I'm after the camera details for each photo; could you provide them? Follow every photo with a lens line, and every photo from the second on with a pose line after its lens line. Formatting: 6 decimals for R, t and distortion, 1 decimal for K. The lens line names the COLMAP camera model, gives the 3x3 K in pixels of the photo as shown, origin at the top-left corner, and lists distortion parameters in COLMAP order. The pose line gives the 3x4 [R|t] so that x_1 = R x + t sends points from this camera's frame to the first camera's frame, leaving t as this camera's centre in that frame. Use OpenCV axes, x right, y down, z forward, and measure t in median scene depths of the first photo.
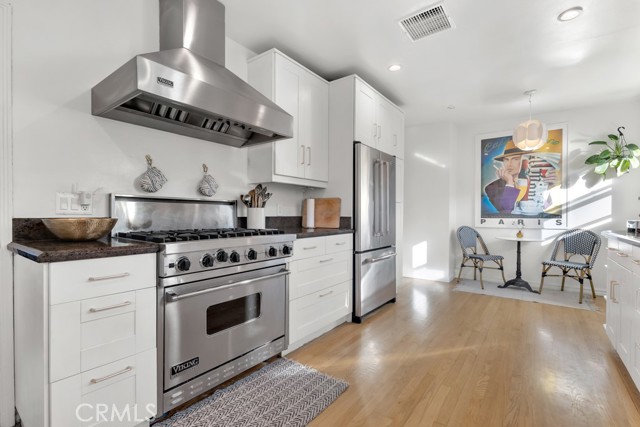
lens RADIAL K [[295.3, 0, 314.7], [0, 295.3, 214.8], [0, 0, 1]] dist [0.001345, 0.000067]
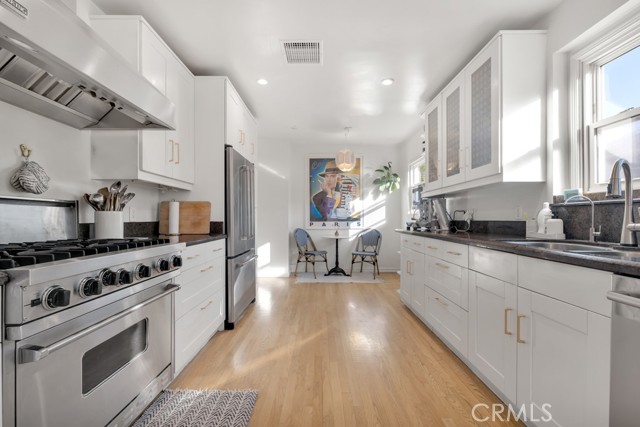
lens RADIAL K [[276.5, 0, 317.0], [0, 276.5, 217.6], [0, 0, 1]] dist [0.000647, 0.000164]
pose [[0.800972, -0.002184, 0.598698, -0.136490], [0.005961, 0.999973, -0.004328, -0.000431], [-0.598672, 0.007036, 0.800963, 0.066716]]
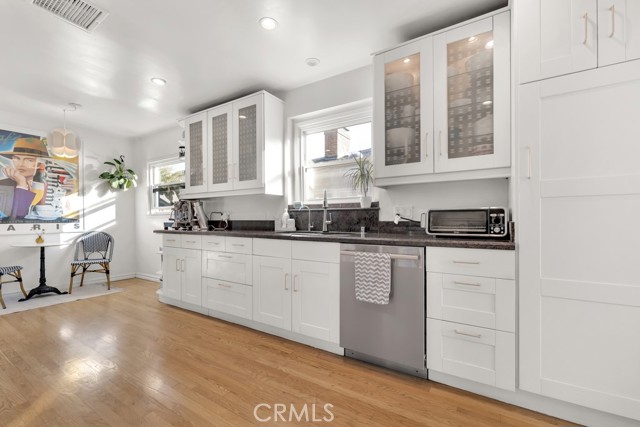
lens RADIAL K [[276.5, 0, 317.0], [0, 276.5, 217.6], [0, 0, 1]] dist [0.000647, 0.000164]
pose [[-0.086182, 0.000651, 0.996279, -0.322785], [0.005942, 0.999982, -0.000139, -0.000805], [-0.996262, 0.005908, -0.086184, 0.201315]]
